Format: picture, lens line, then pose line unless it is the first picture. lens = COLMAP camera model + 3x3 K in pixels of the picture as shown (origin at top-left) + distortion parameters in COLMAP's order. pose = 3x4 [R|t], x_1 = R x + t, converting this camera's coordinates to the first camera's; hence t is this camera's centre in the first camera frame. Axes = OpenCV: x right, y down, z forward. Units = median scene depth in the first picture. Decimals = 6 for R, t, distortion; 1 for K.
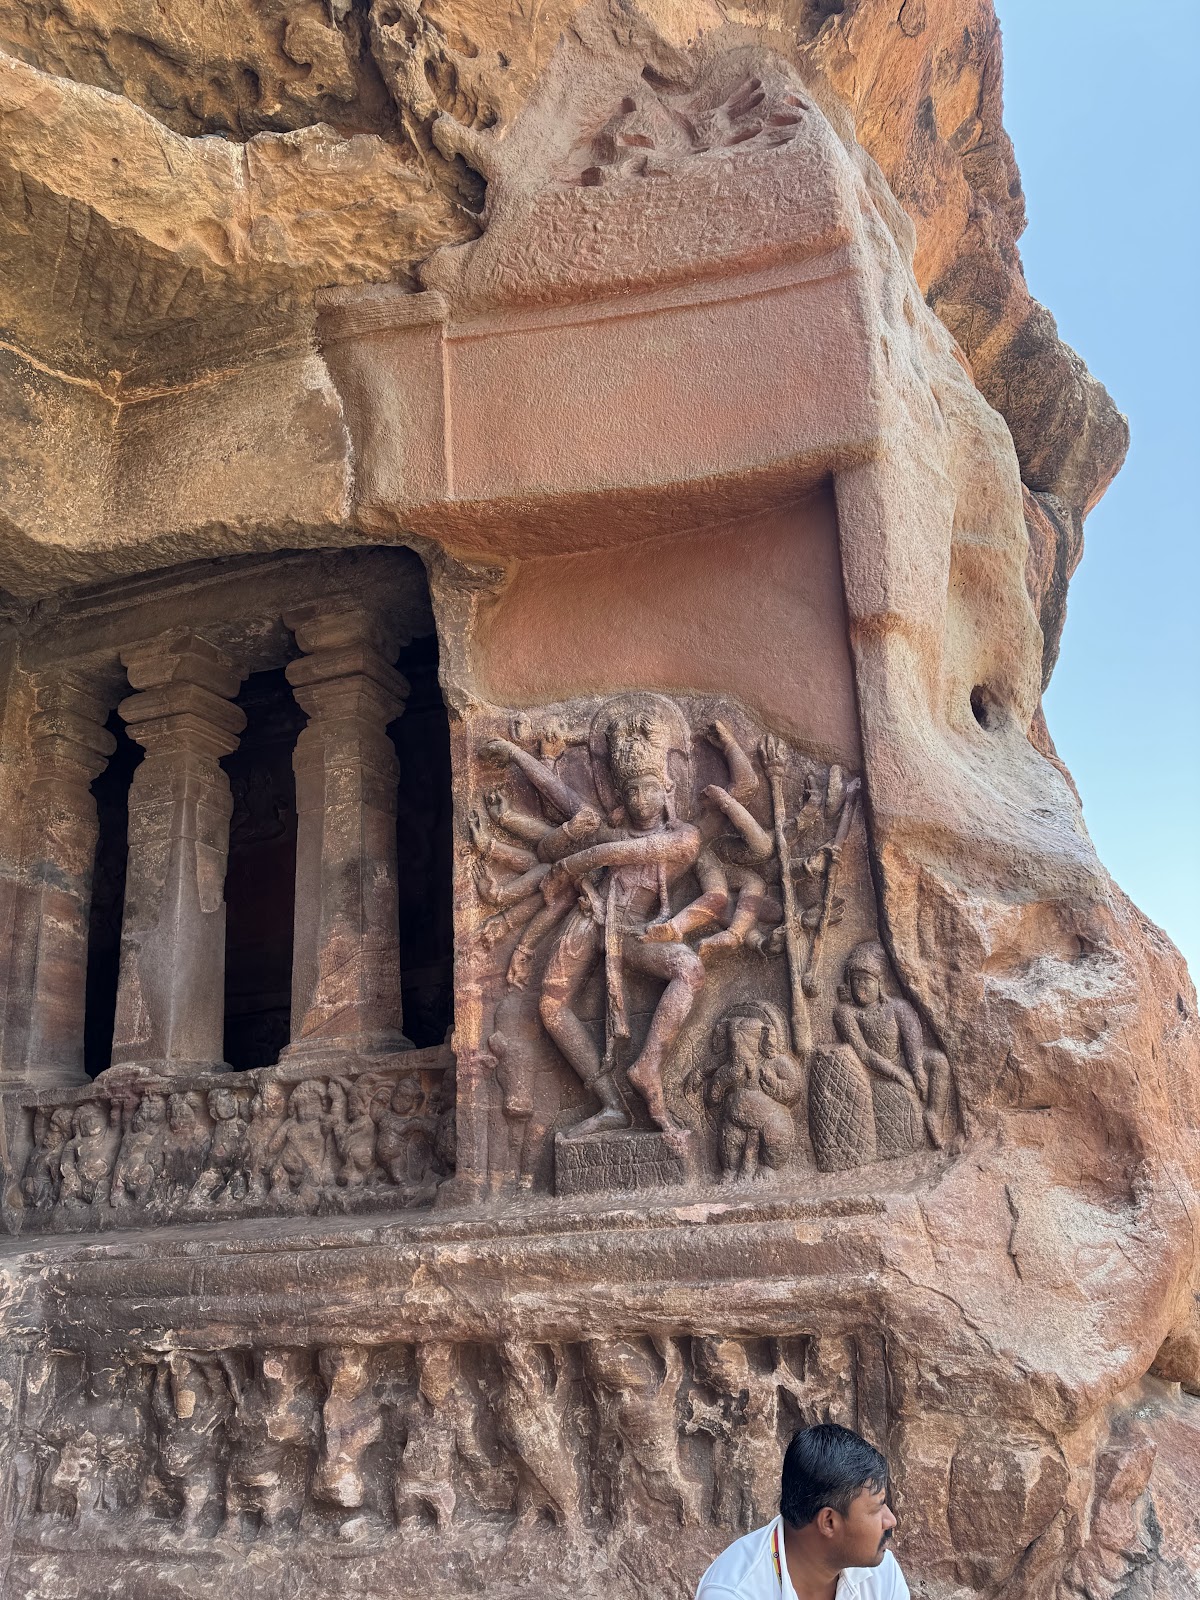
lens RADIAL K [[1118.3, 0, 606.0], [0, 1118.3, 800.4], [0, 0, 1]] dist [0.005983, -0.010068]
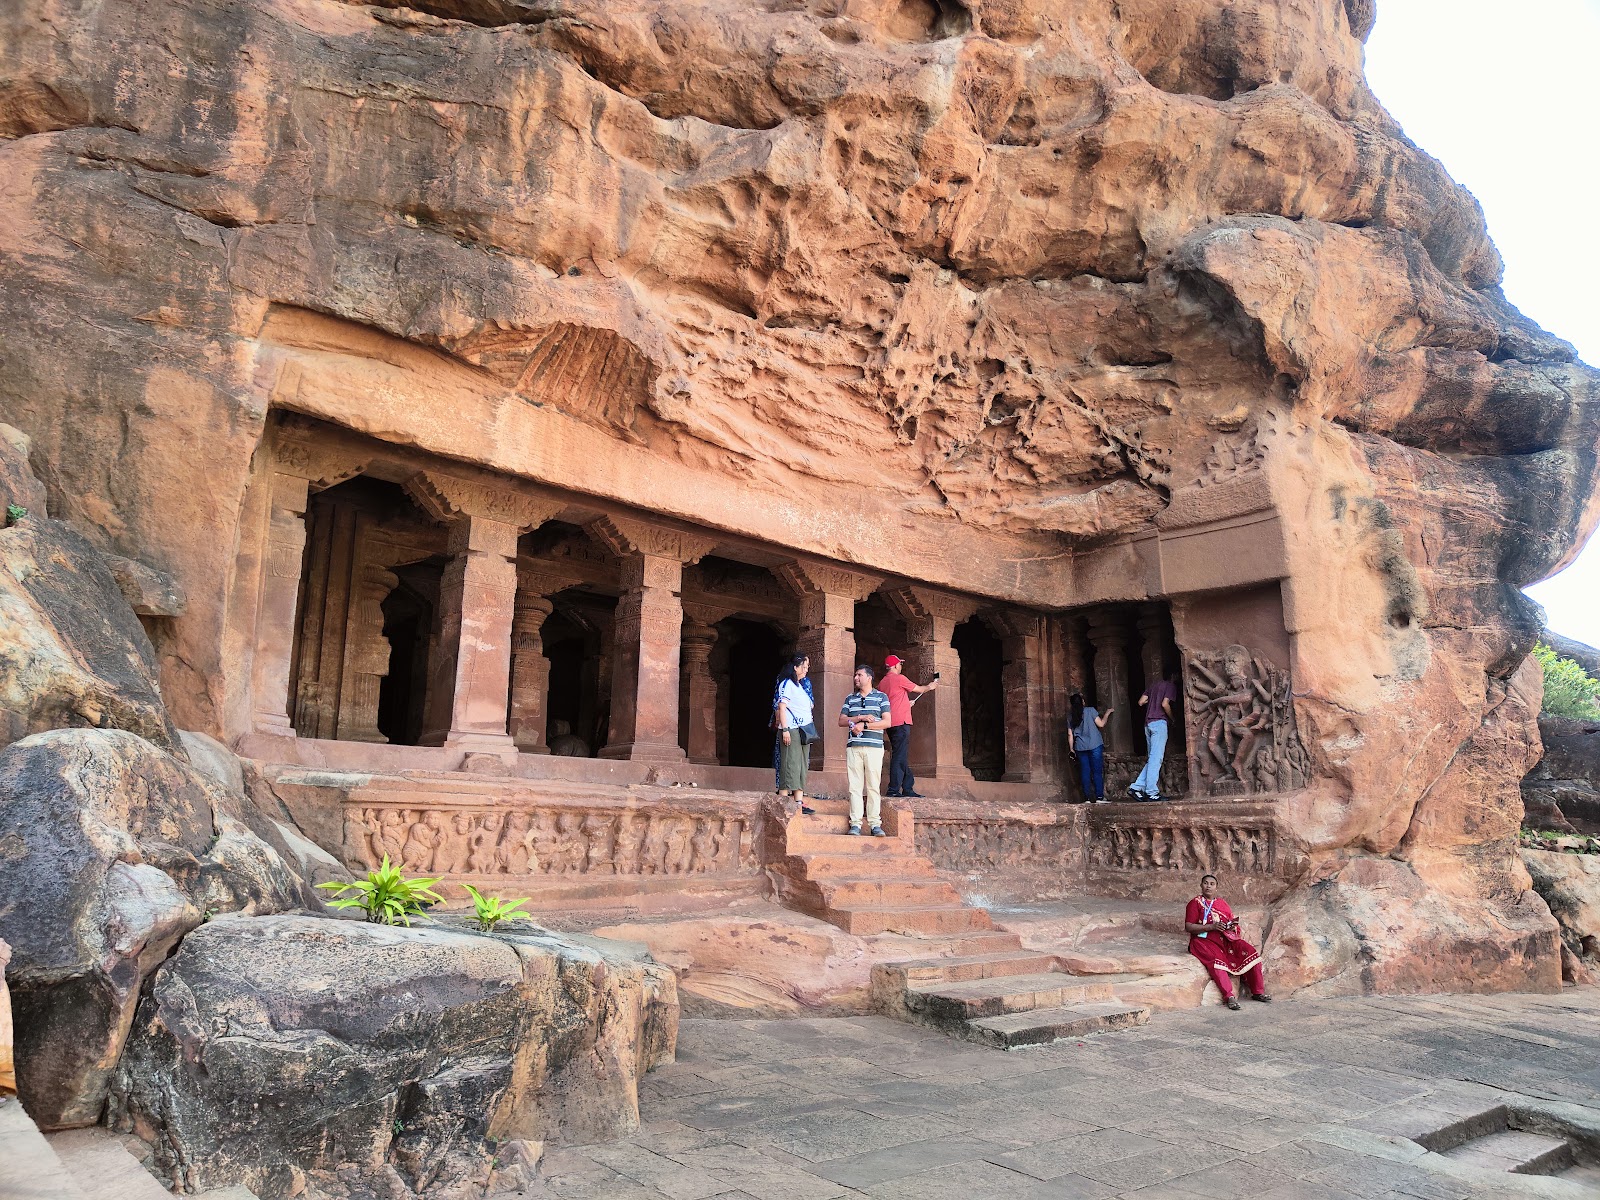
lens RADIAL K [[1118.3, 0, 800.4], [0, 1118.3, 596.1], [0, 0, 1]] dist [0.005983, -0.010068]
pose [[0.761859, -0.066188, -0.644353, 1.337546], [0.152262, 0.985191, 0.078830, -0.788284], [0.629593, -0.158167, 0.760655, -2.537370]]
